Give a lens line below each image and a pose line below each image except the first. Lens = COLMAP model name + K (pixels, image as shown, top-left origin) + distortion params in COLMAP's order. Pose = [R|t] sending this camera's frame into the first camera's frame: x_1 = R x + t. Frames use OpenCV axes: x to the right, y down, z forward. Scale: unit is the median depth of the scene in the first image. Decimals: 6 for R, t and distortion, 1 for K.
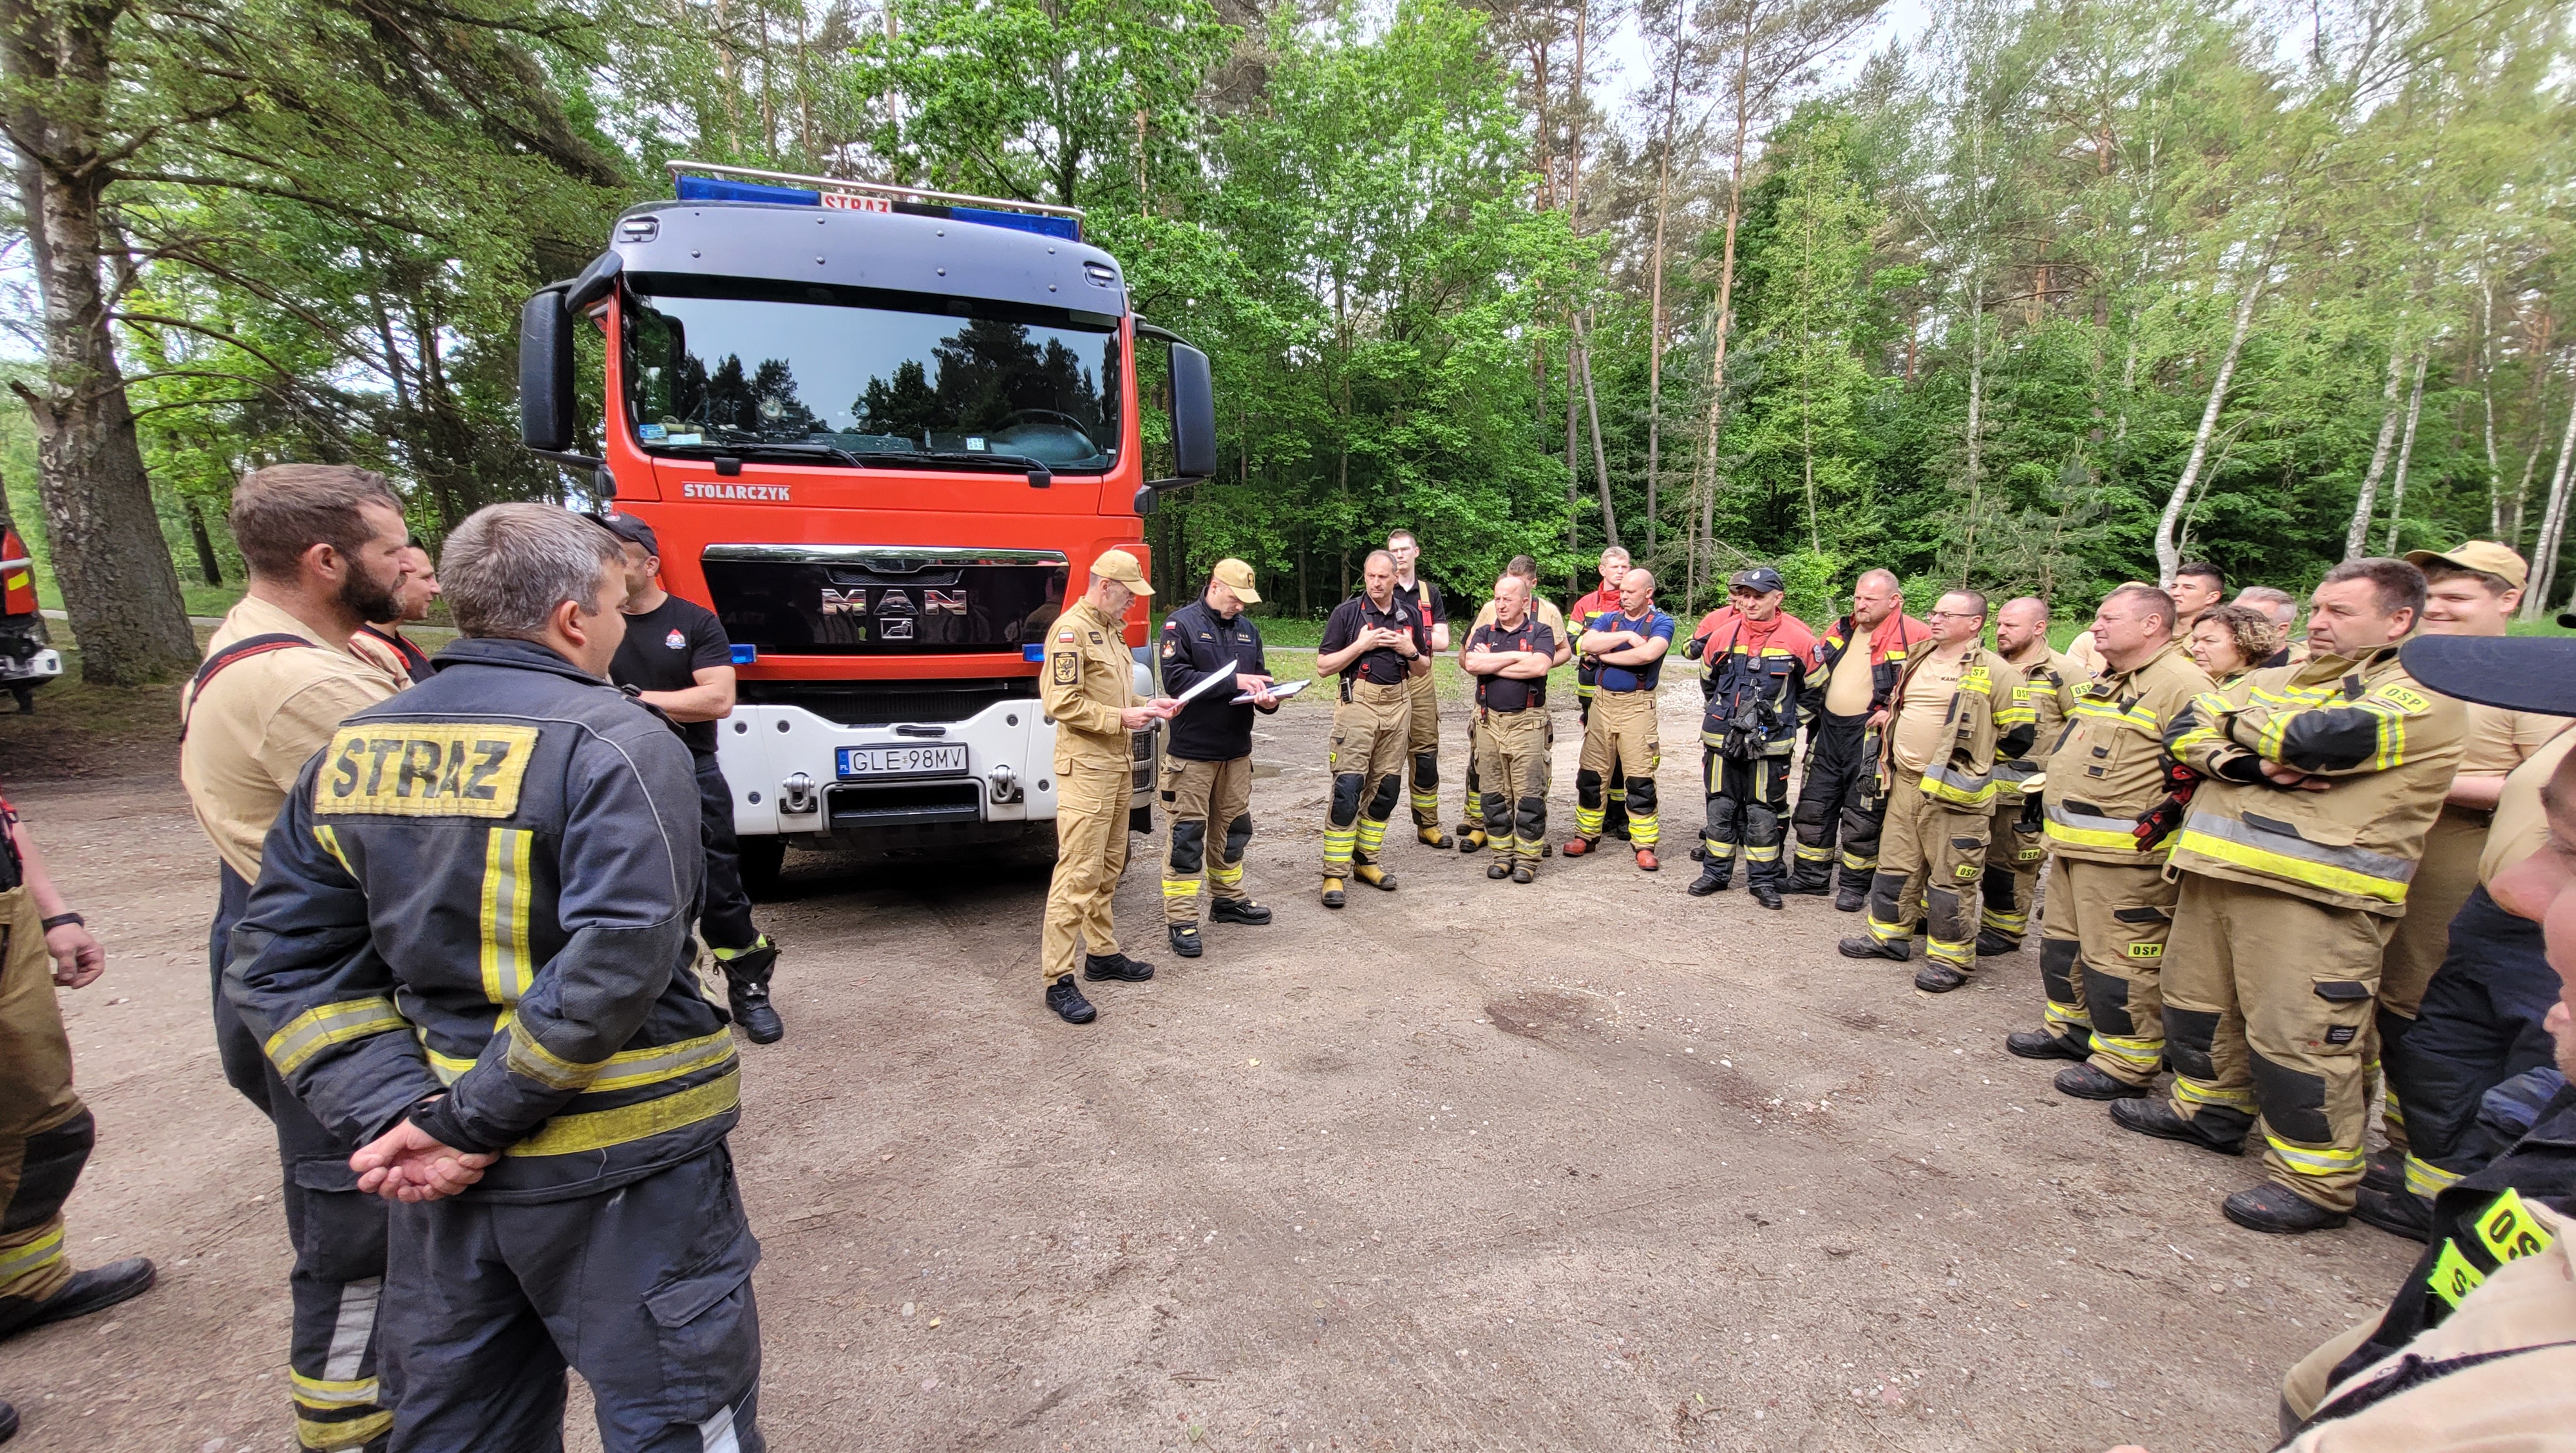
lens RADIAL K [[1000.6, 0, 1285.0], [0, 1000.6, 728.7], [0, 0, 1]] dist [0.001026, -0.000902]
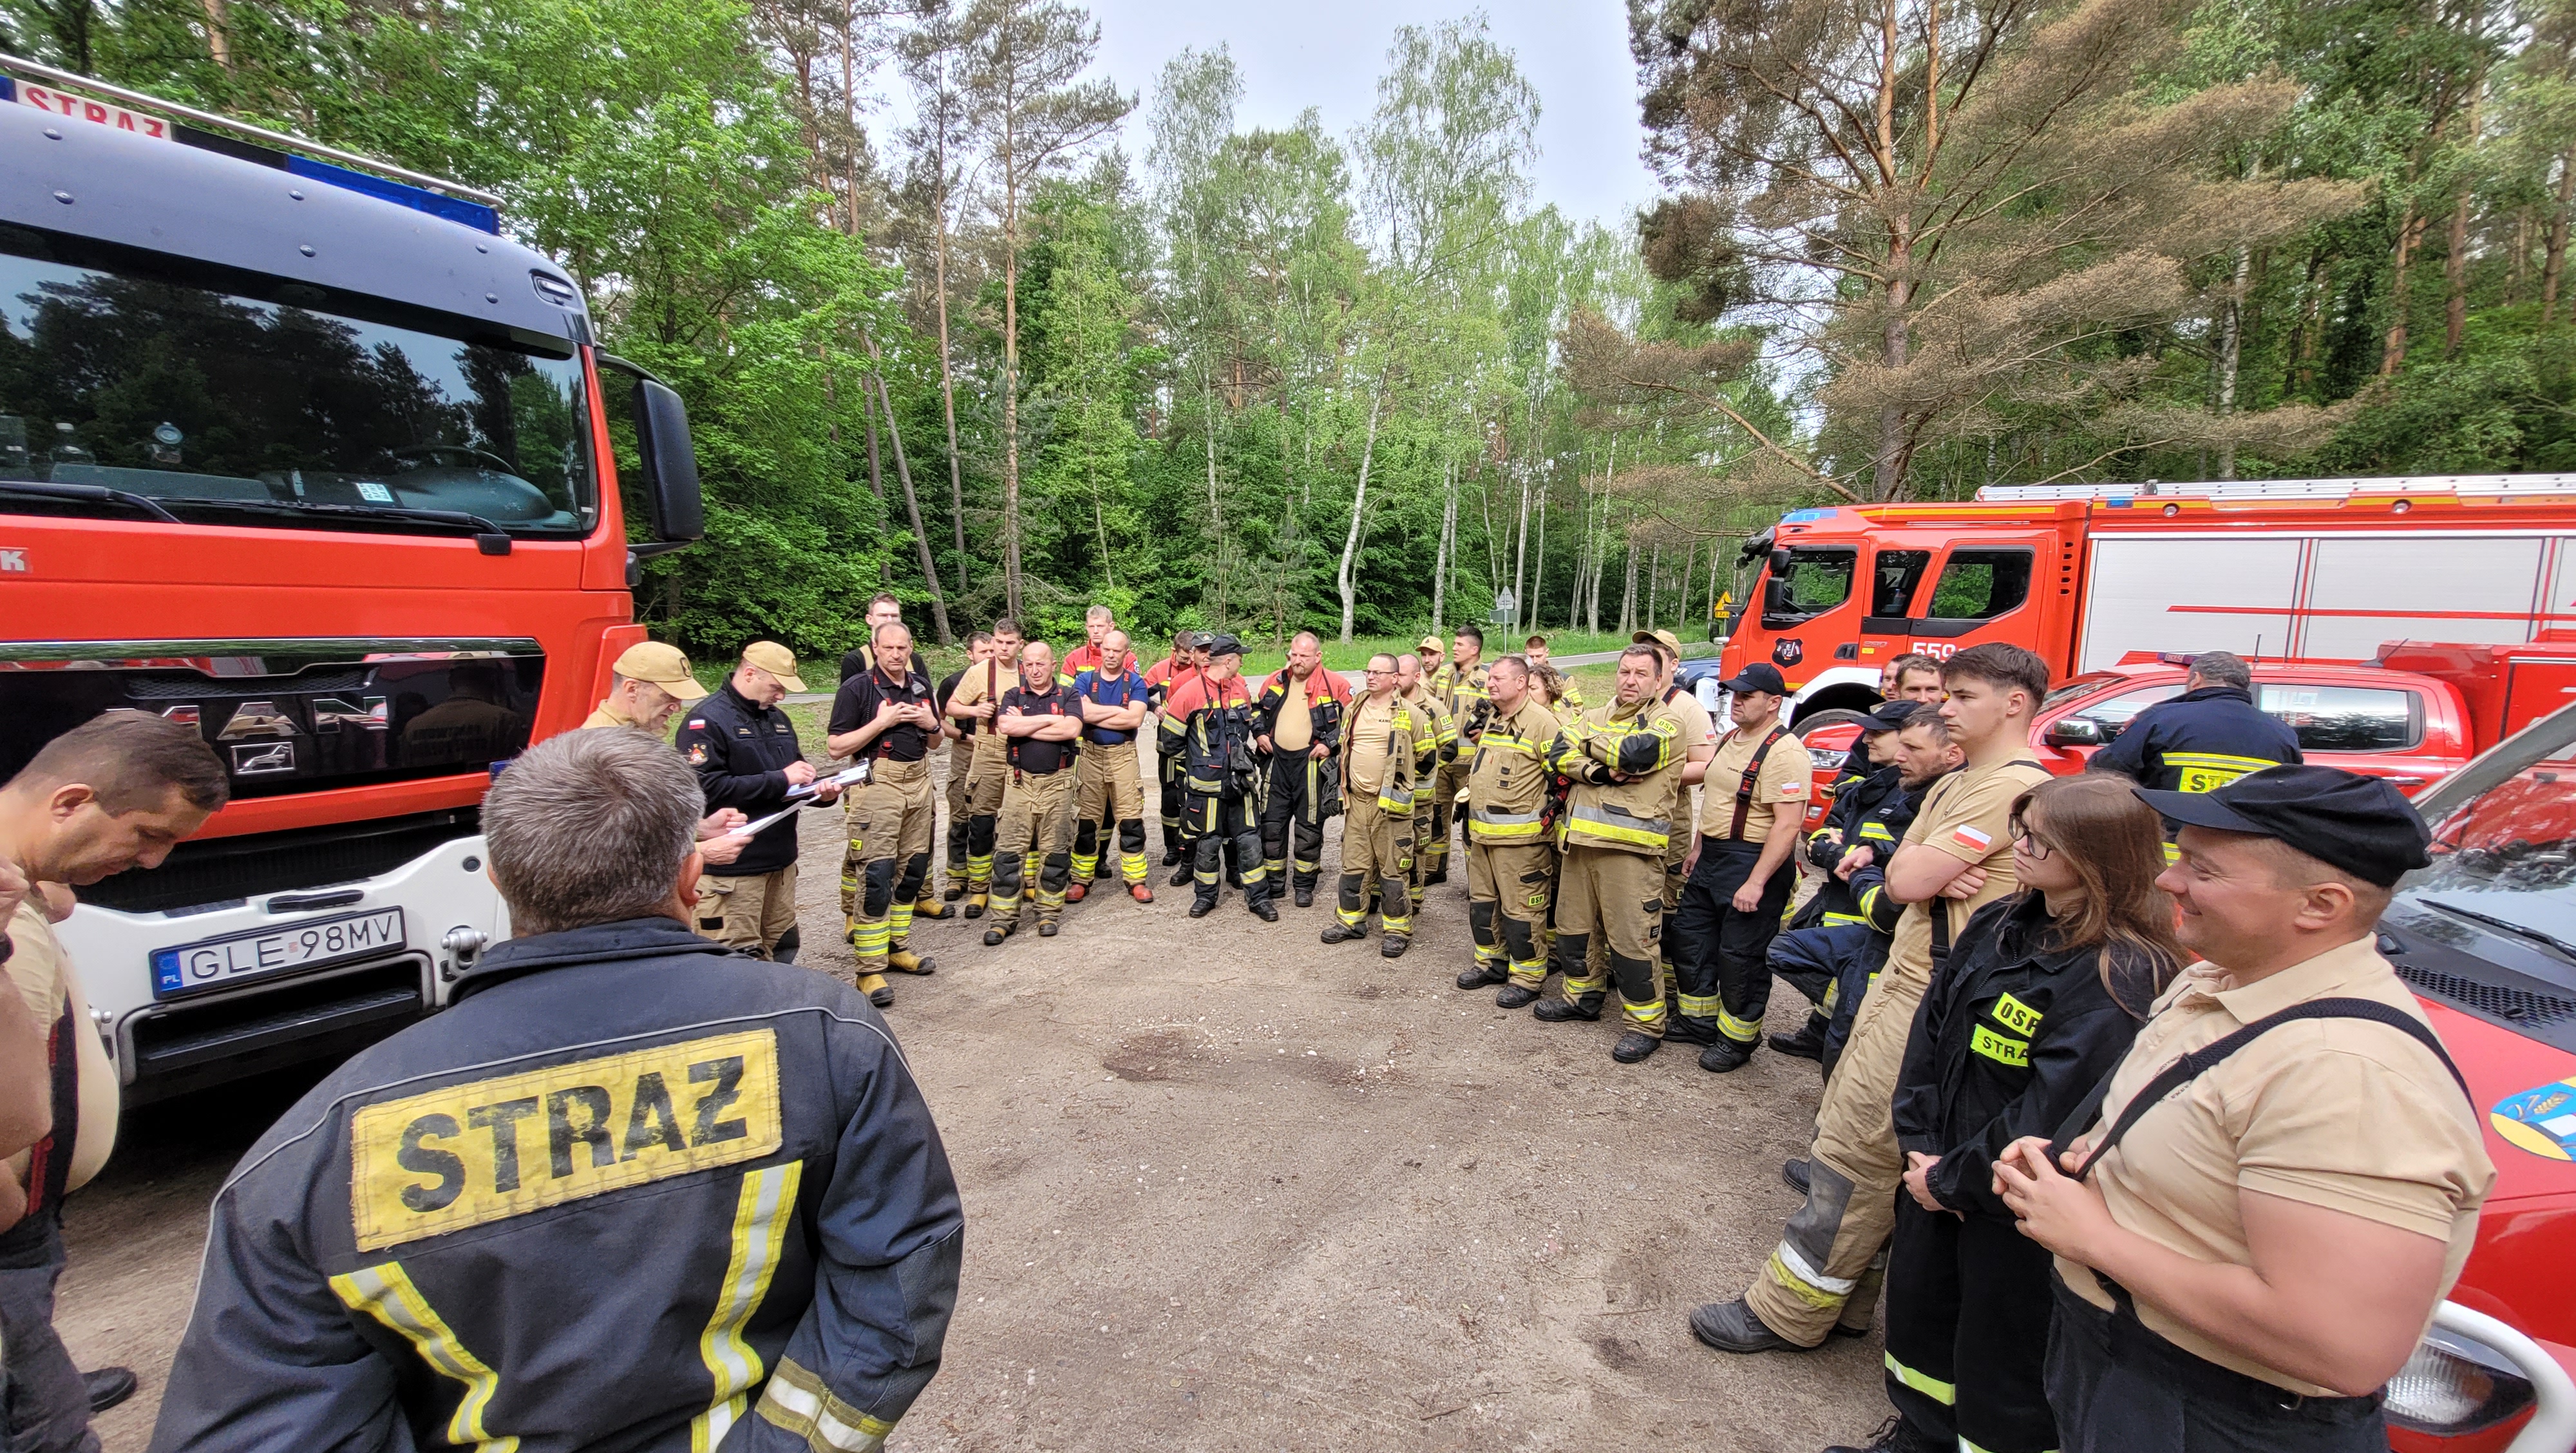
lens RADIAL K [[1000.6, 0, 1281.8], [0, 1000.6, 732.9], [0, 0, 1]] dist [0.001026, -0.000902]
pose [[0.783581, -0.079664, 0.616161, -0.210672], [0.093841, 0.995543, 0.009376, -0.046857], [-0.614162, 0.050475, 0.787564, 0.030194]]
